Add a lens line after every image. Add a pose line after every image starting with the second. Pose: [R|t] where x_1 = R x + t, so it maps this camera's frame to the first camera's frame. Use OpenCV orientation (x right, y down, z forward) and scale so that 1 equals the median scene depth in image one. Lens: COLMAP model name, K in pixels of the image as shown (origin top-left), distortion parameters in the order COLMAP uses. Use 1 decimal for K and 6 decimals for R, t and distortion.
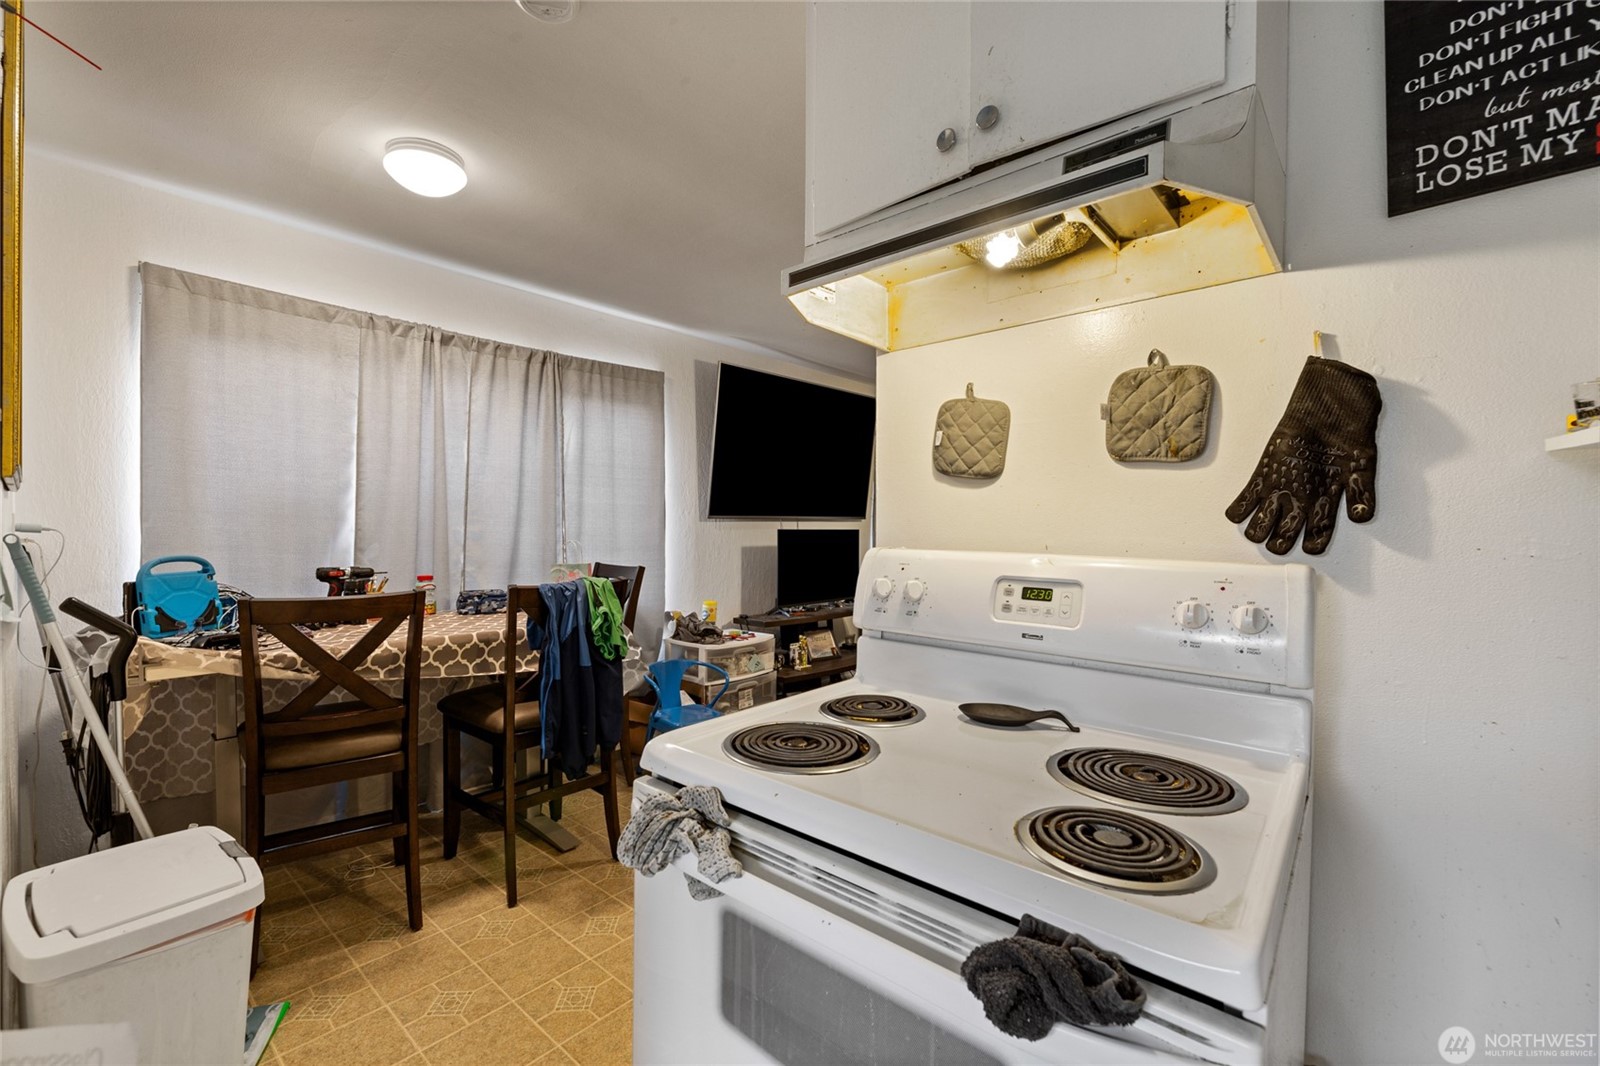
lens RADIAL K [[679.4, 0, 796.7], [0, 679.4, 534.1], [0, 0, 1]] dist [0.003162, -0.000067]
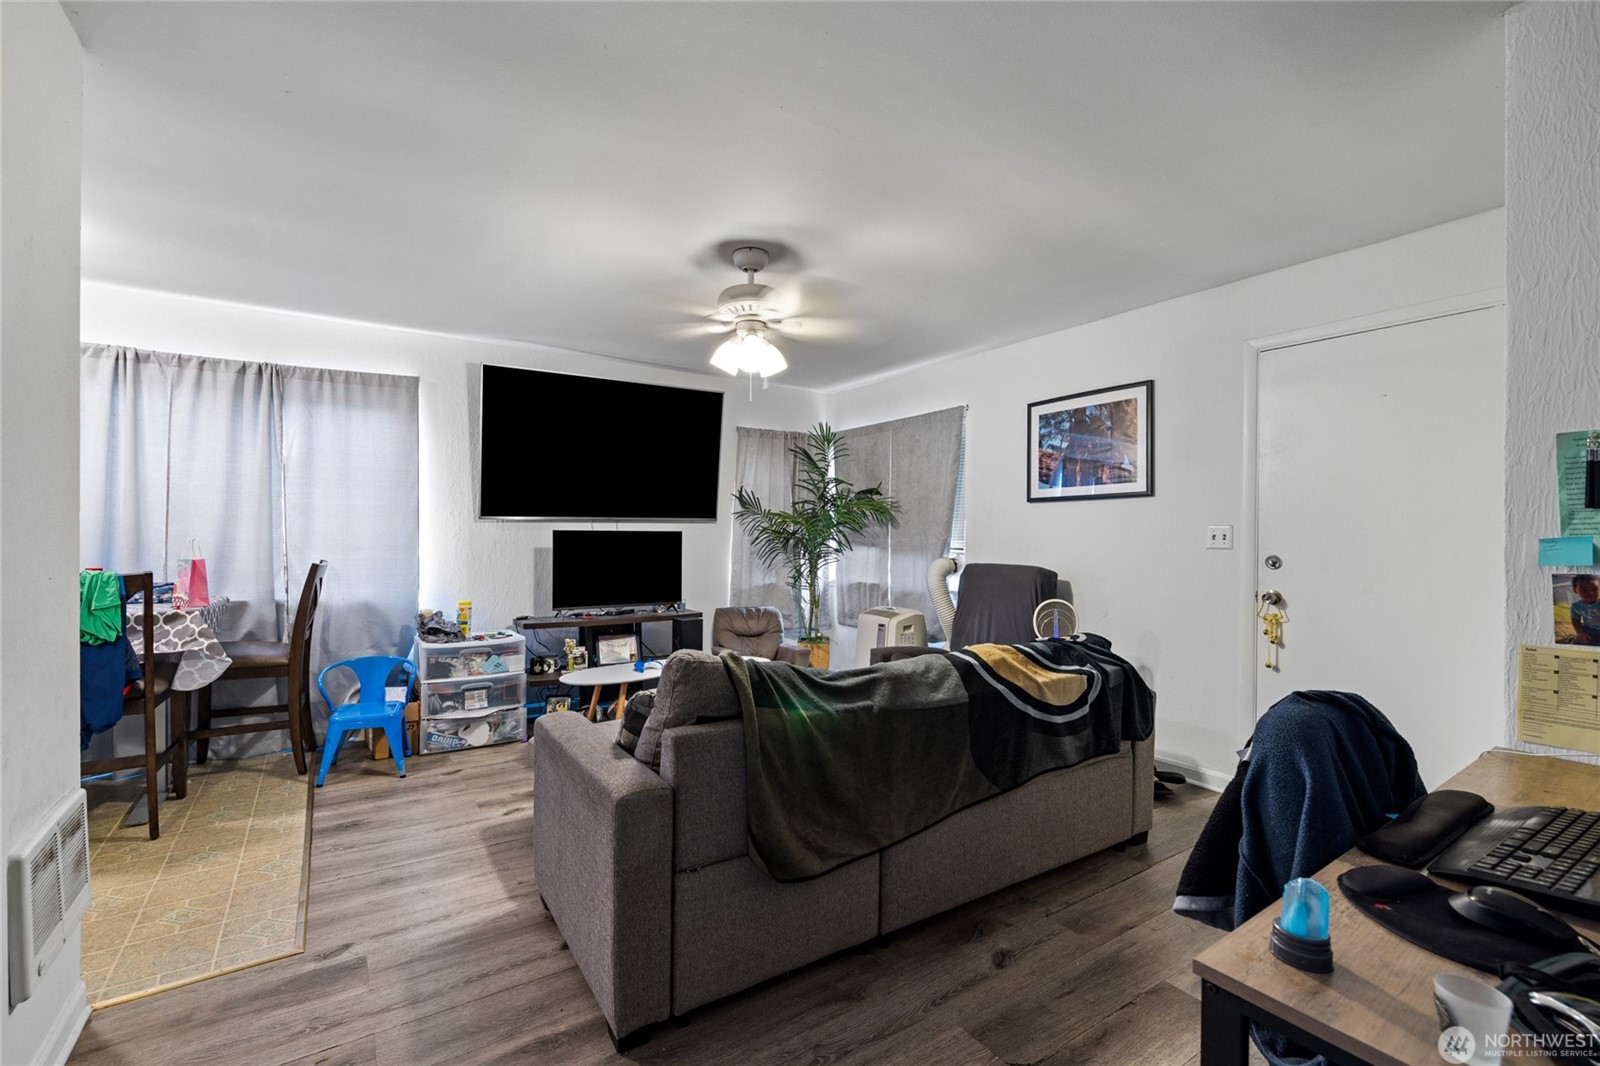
lens RADIAL K [[679.4, 0, 803.0], [0, 679.4, 537.7], [0, 0, 1]] dist [0.003162, -0.000067]
pose [[0.962830, 0.004015, -0.270079, 0.680321], [-0.005488, 0.999974, -0.004698, 0.007516], [0.270053, 0.006005, 0.962827, 0.174626]]
